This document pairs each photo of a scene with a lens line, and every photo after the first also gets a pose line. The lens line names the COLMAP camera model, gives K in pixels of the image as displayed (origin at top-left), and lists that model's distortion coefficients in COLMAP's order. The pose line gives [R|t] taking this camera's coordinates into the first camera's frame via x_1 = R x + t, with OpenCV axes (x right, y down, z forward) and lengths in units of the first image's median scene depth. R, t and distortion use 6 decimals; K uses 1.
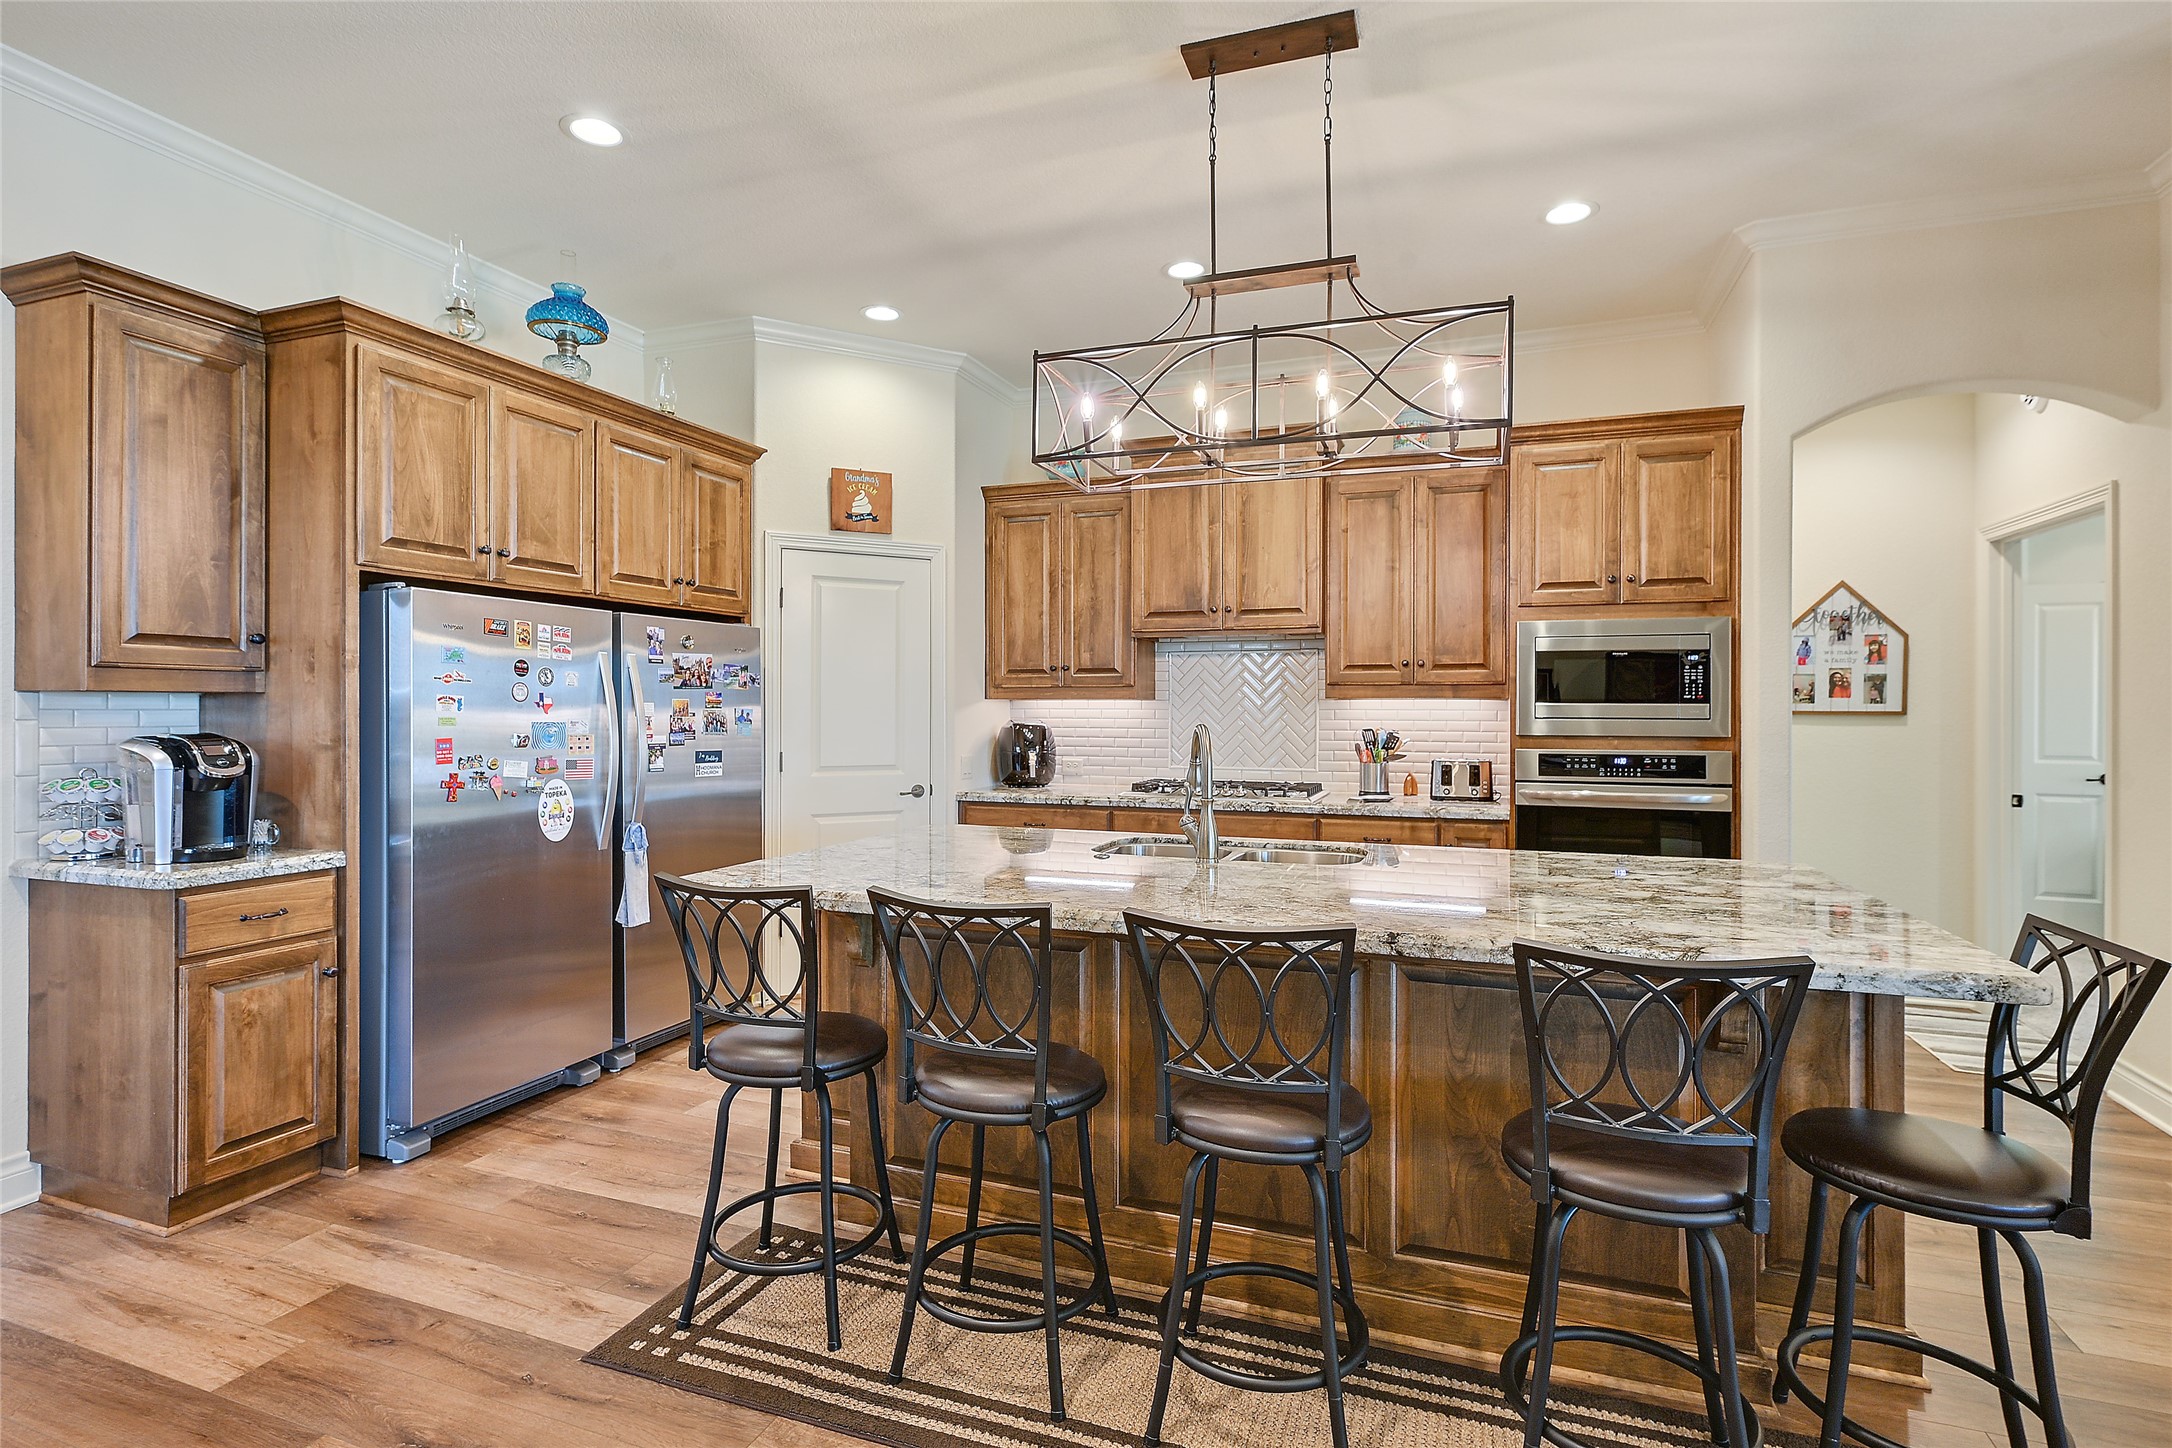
lens RADIAL K [[1054.1, 0, 1100.0], [0, 1054.1, 708.1], [0, 0, 1]] dist [-0.001132, -0.000470]
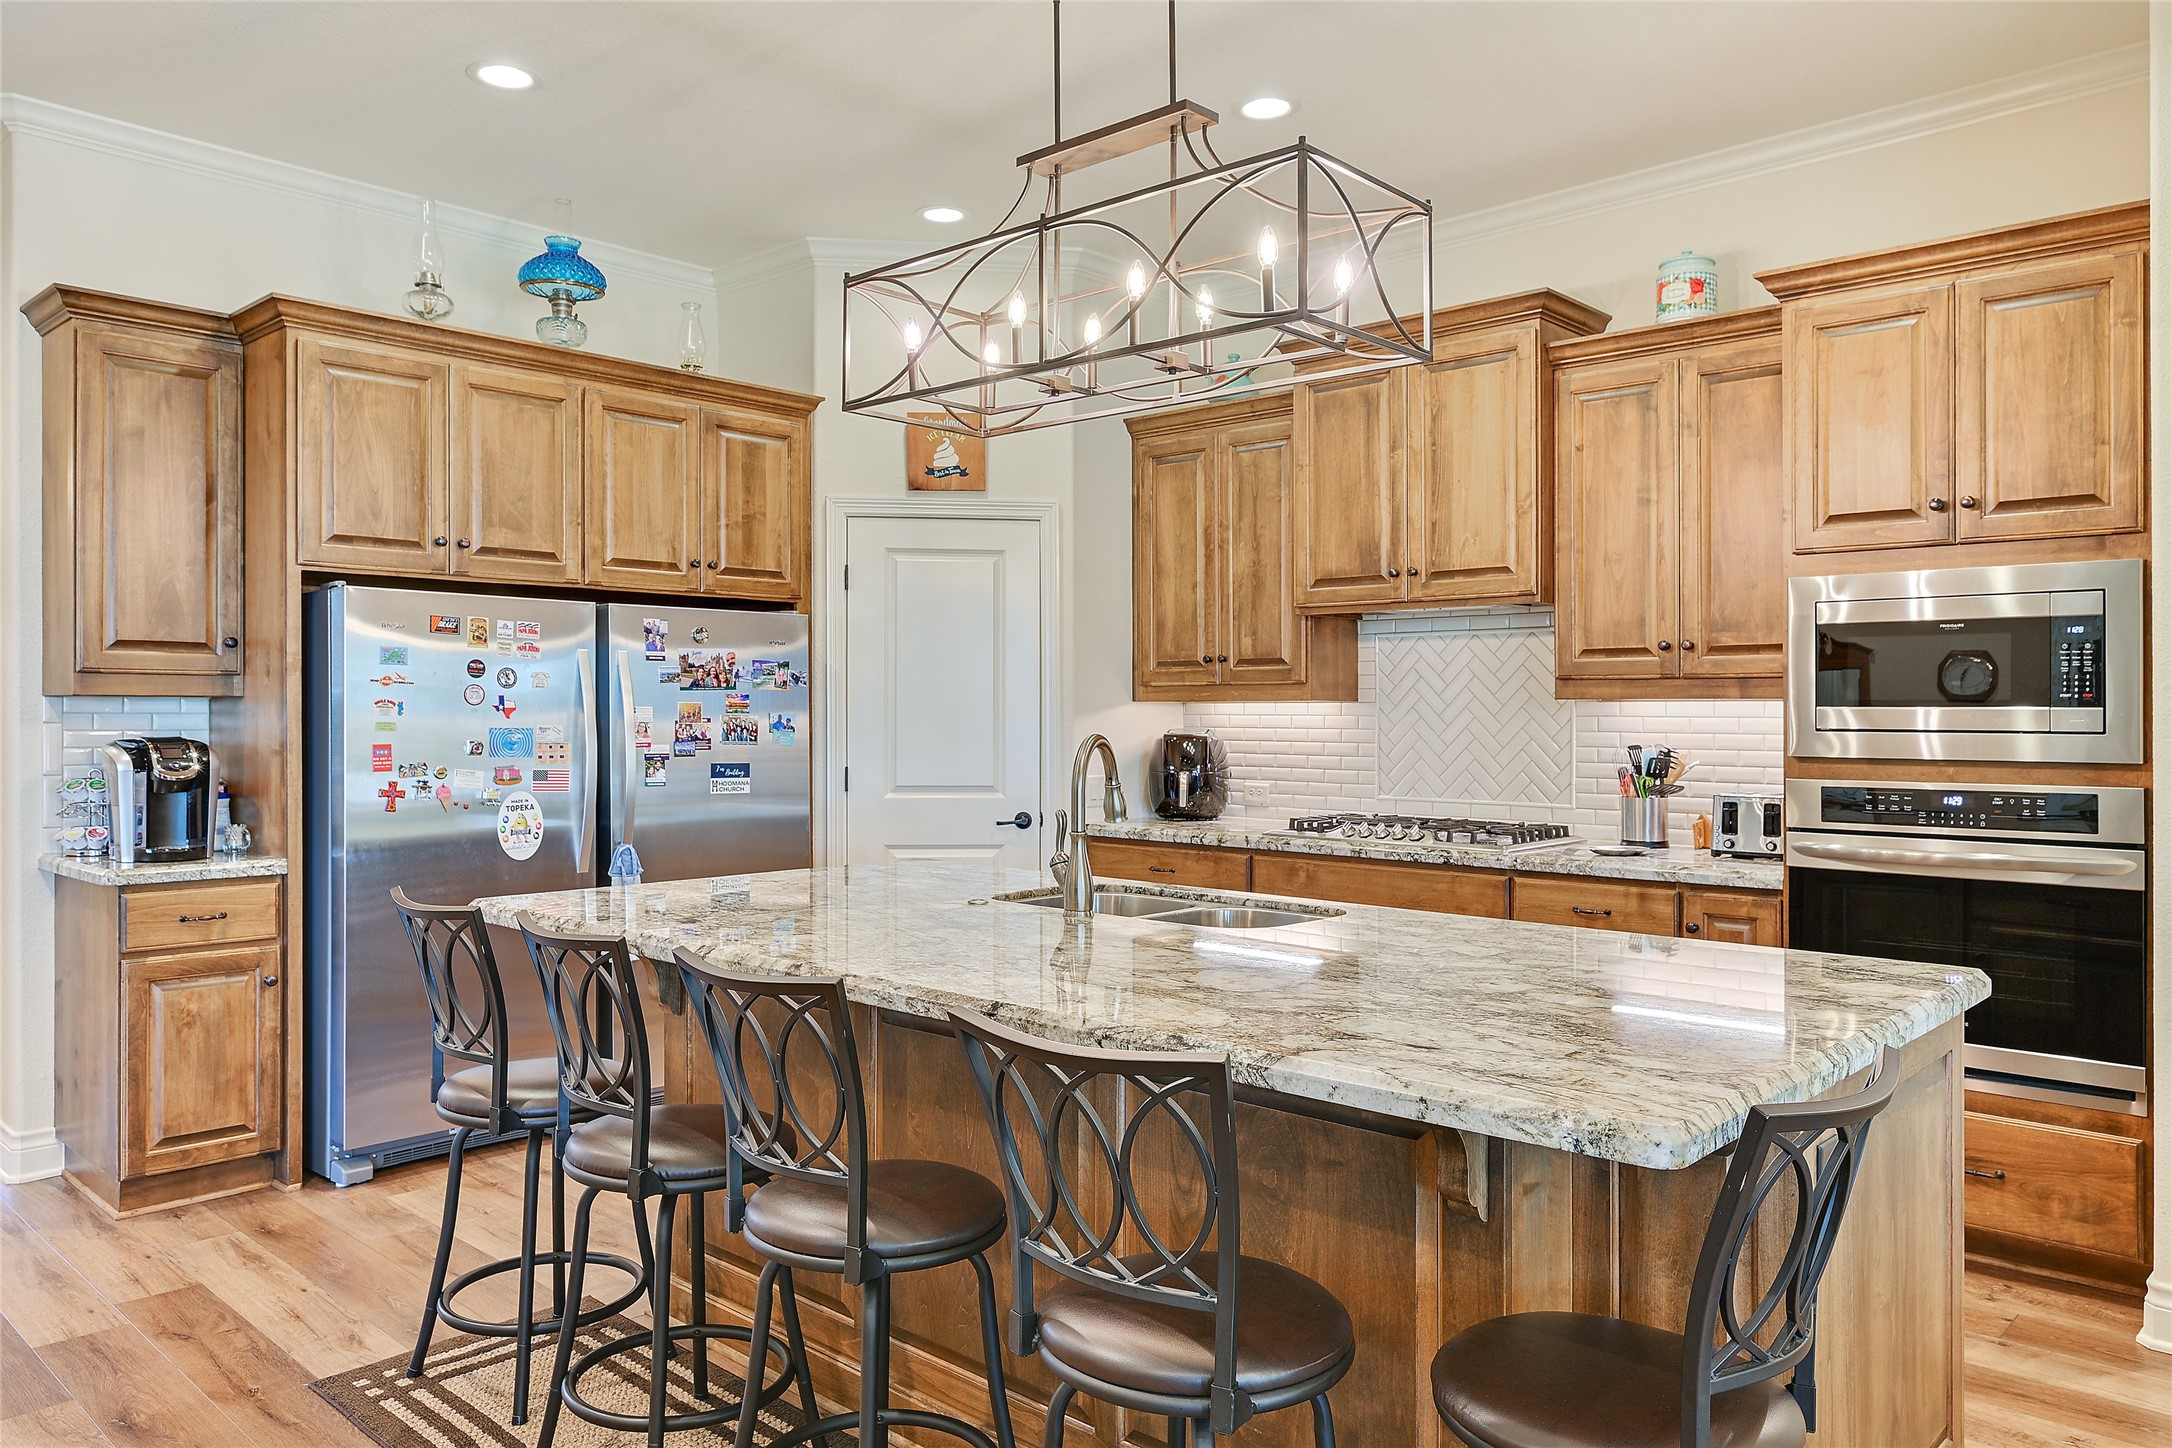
lens RADIAL K [[1500.7, 0, 1095.9], [0, 1500.7, 714.7], [0, 0, 1]] dist [-0.001967, 0.000620]
pose [[0.922424, 0.001644, -0.386175, 0.397306], [-0.001376, 0.999999, 0.000970, 0.000056], [0.386176, -0.000364, 0.922425, 0.004822]]
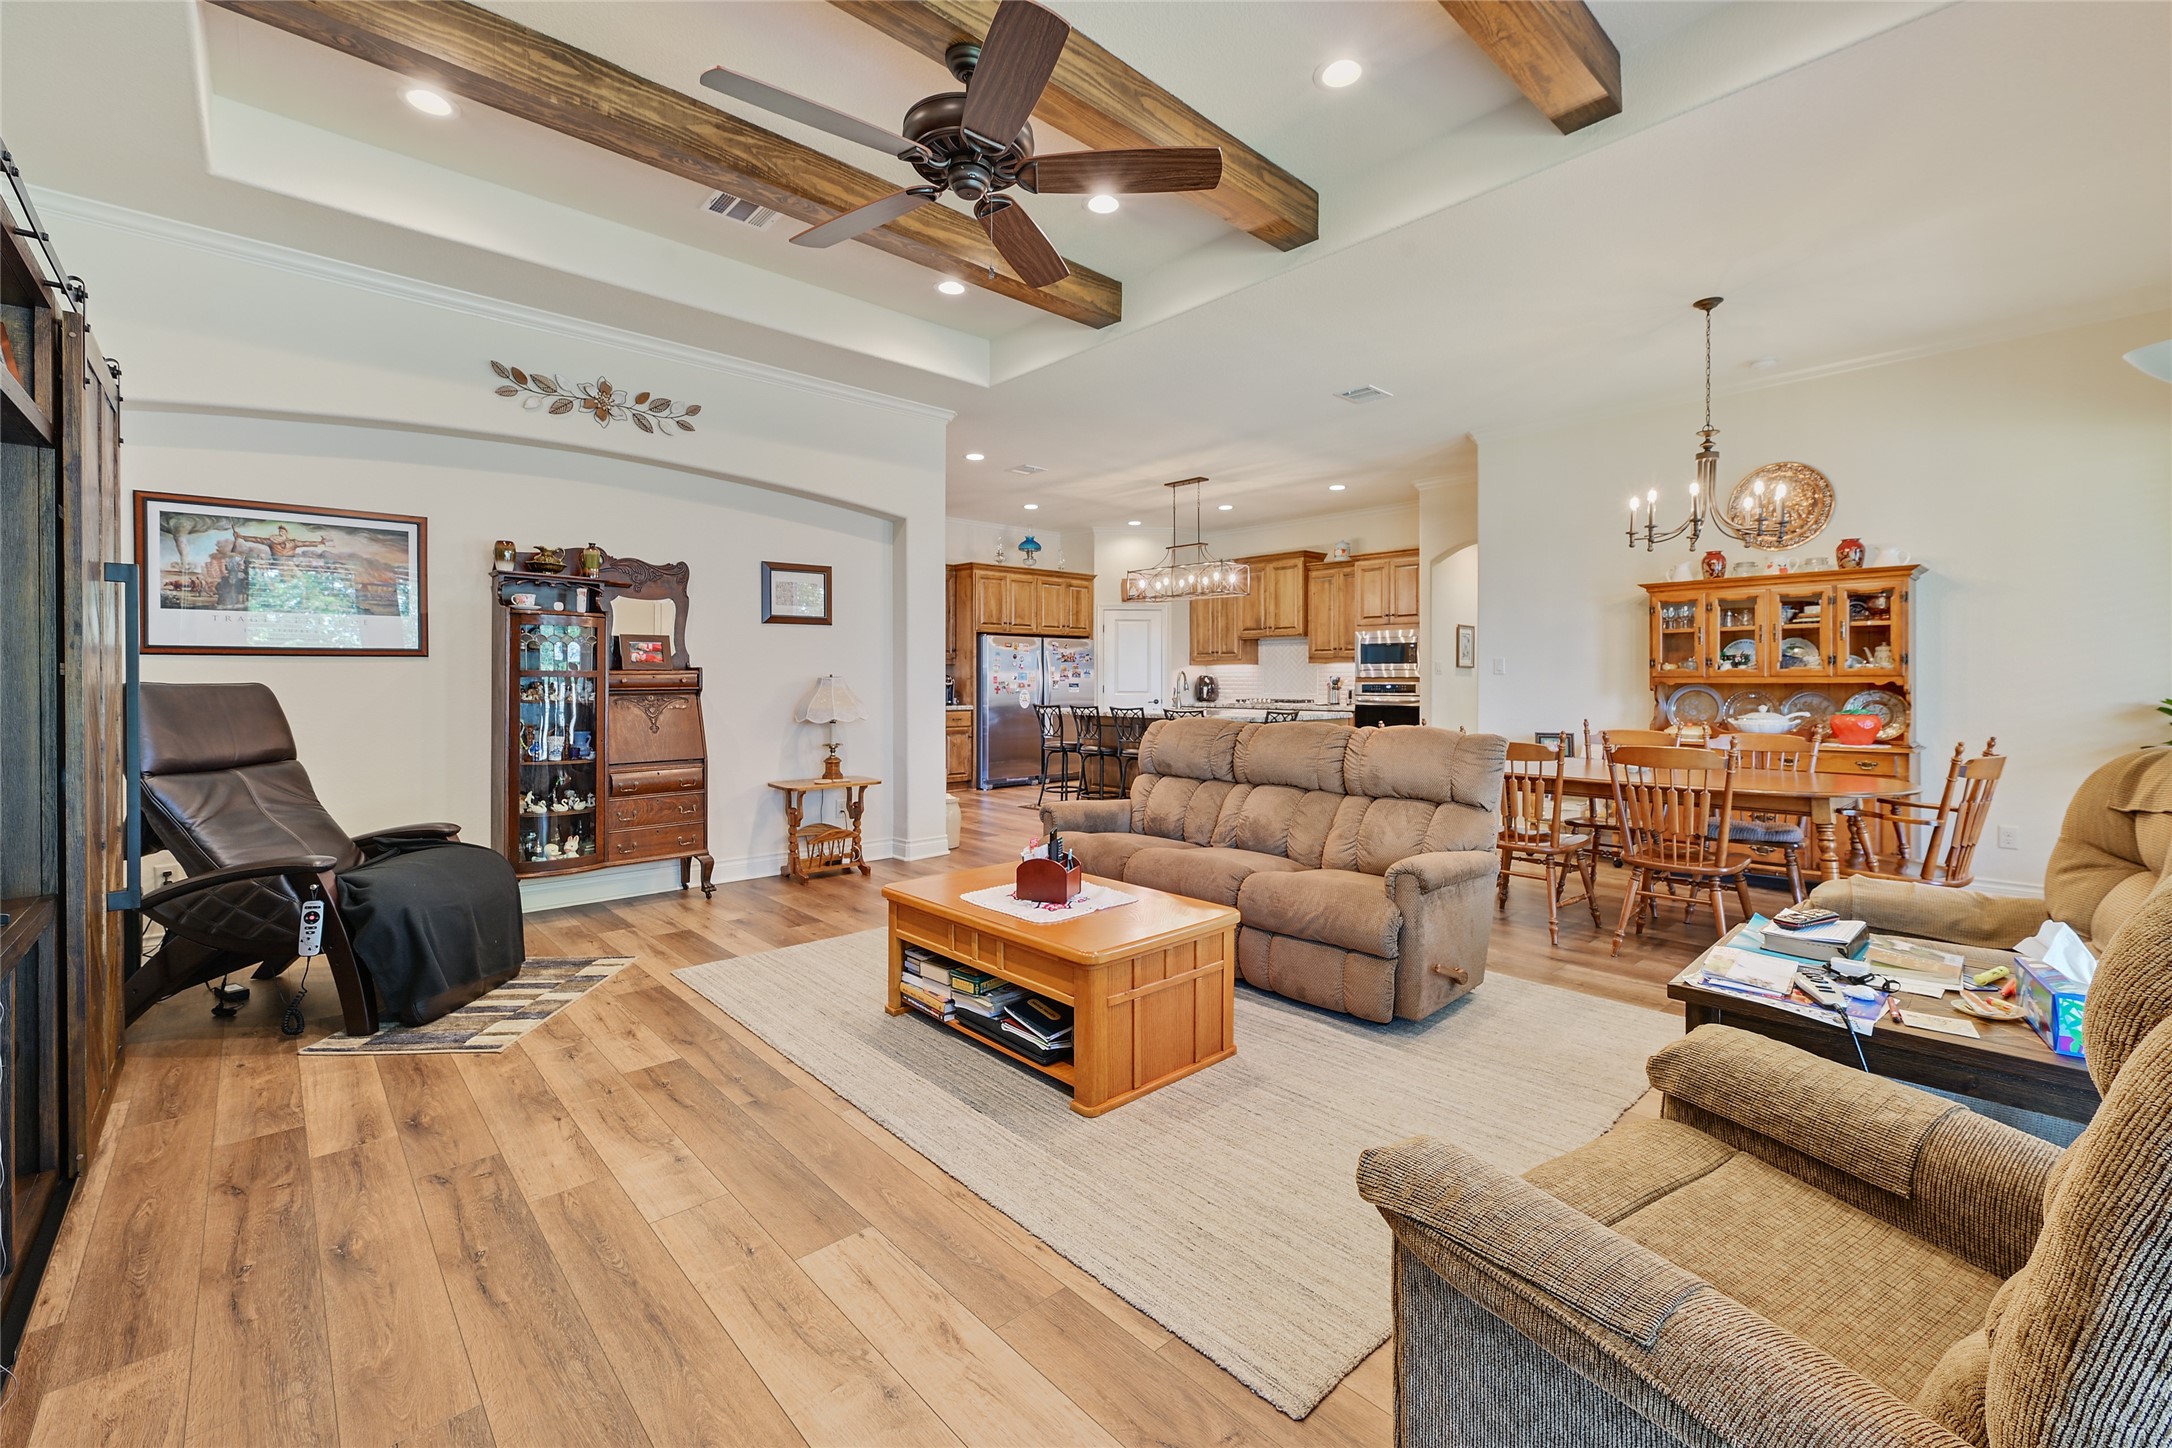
lens RADIAL K [[892.0, 0, 1110.1], [0, 892.0, 684.6], [0, 0, 1]] dist [-0.000887, -0.000059]
pose [[0.898936, 0.000608, -0.438080, 0.886760], [0.002466, 0.999976, 0.006447, 0.031355], [0.438074, -0.006876, 0.898913, -1.307252]]
